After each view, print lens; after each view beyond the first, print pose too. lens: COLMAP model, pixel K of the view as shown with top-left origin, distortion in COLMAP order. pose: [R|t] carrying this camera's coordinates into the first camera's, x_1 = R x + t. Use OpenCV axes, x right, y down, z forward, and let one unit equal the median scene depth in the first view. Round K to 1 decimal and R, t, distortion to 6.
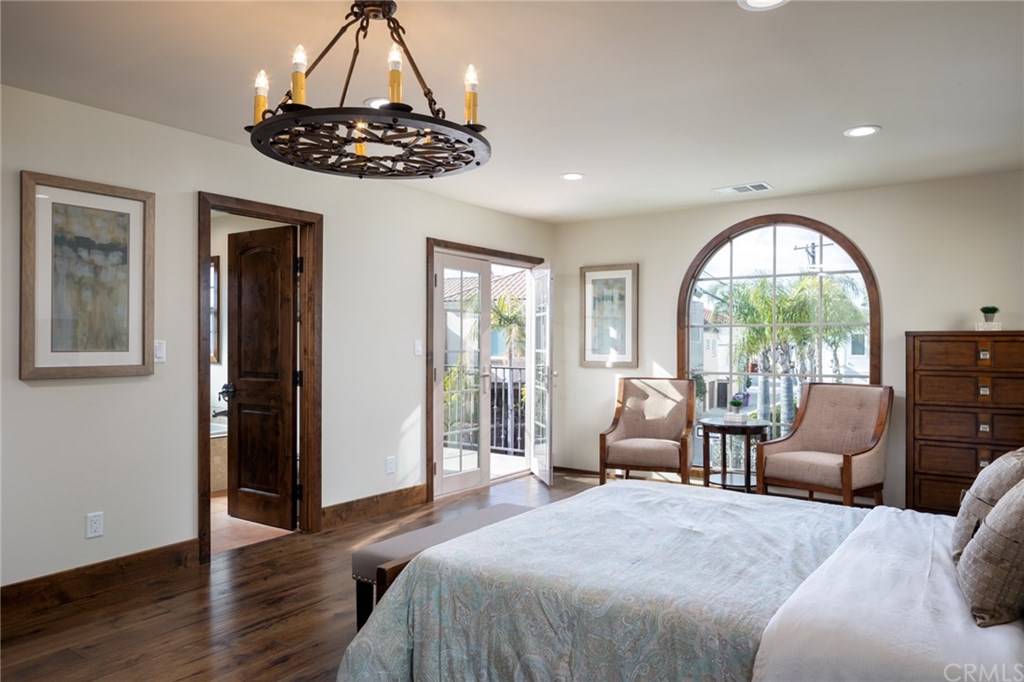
lens RADIAL K [[705.4, 0, 511.9], [0, 705.4, 340.7], [0, 0, 1]] dist [0.020524, -0.006489]
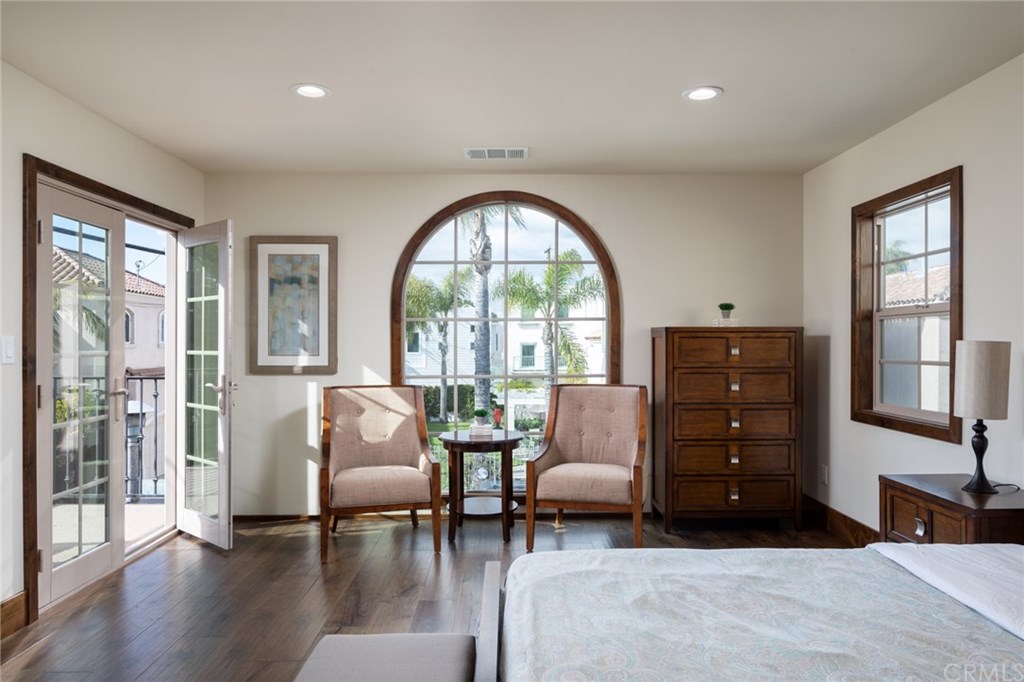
lens RADIAL K [[705.4, 0, 513.3], [0, 705.4, 342.5], [0, 0, 1]] dist [0.020524, -0.006489]
pose [[0.807410, -0.004290, 0.589975, -0.142984], [0.002188, 0.999988, 0.004277, 0.002685], [-0.589987, -0.002162, 0.807410, 0.316274]]
